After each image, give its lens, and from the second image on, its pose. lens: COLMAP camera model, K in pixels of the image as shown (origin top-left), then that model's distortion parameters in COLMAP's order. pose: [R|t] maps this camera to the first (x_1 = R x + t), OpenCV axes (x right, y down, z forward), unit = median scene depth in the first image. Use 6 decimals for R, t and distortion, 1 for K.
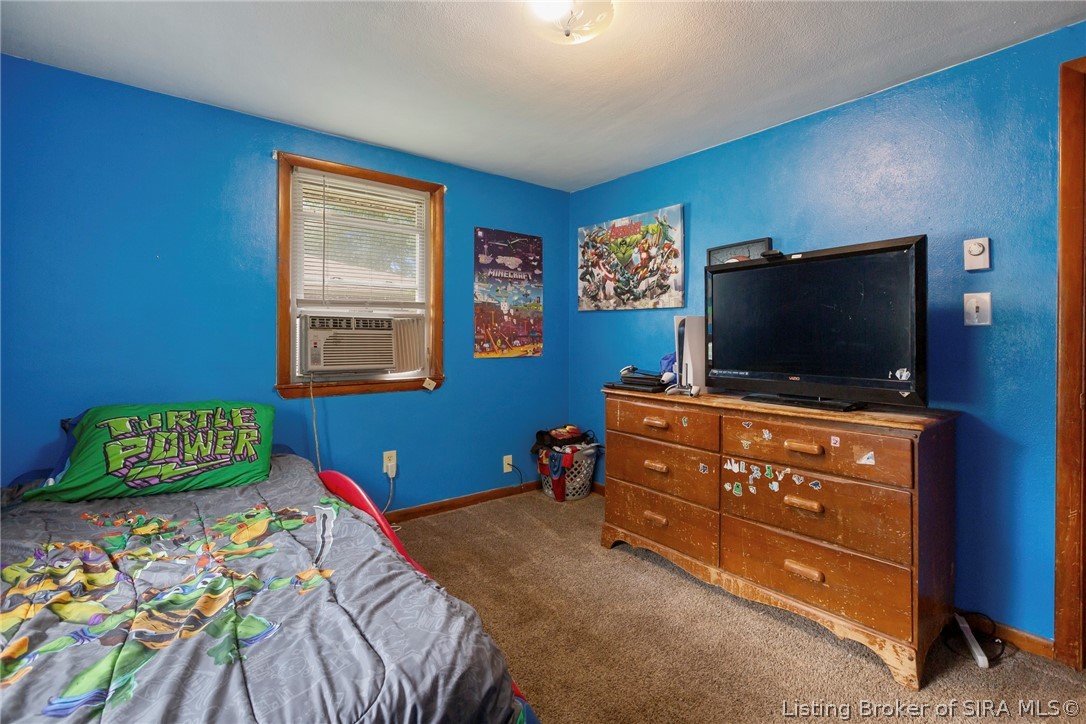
lens RADIAL K [[483.4, 0, 539.4], [0, 483.4, 339.1], [0, 0, 1]] dist [-0.000680, 0.000484]
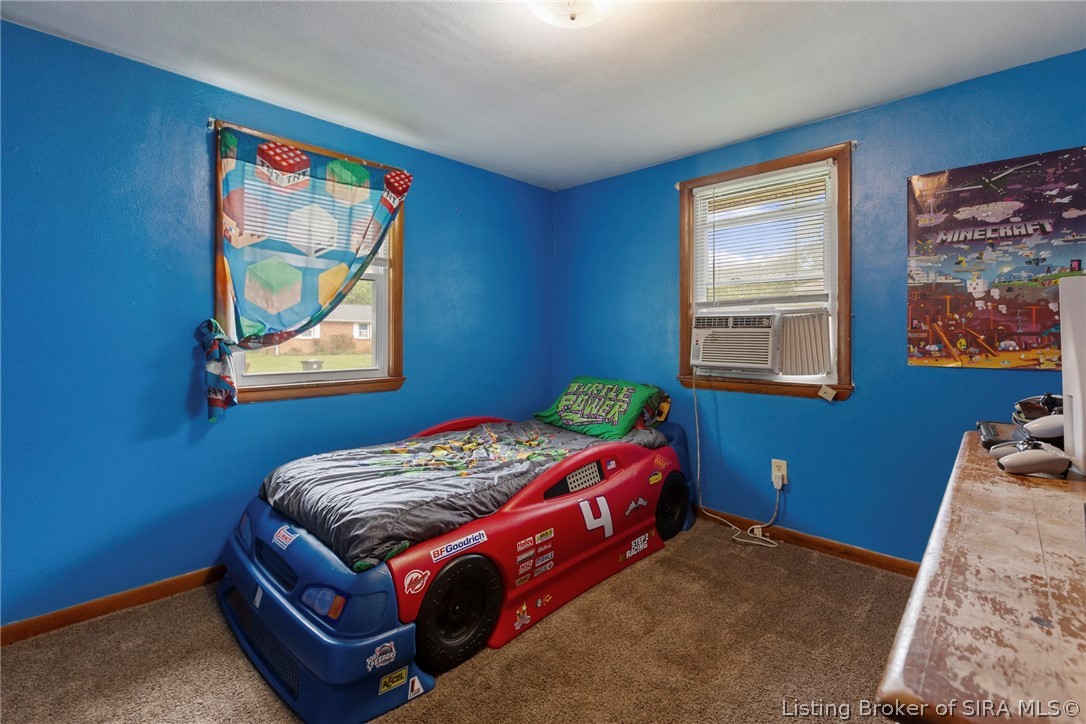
lens RADIAL K [[483.4, 0, 547.8], [0, 483.4, 331.4], [0, 0, 1]] dist [-0.000680, 0.000484]
pose [[0.169902, -0.010240, -0.985408, 0.459298], [-0.006349, 0.999914, -0.011486, 0.001503], [0.985441, 0.008207, 0.169822, 0.362449]]
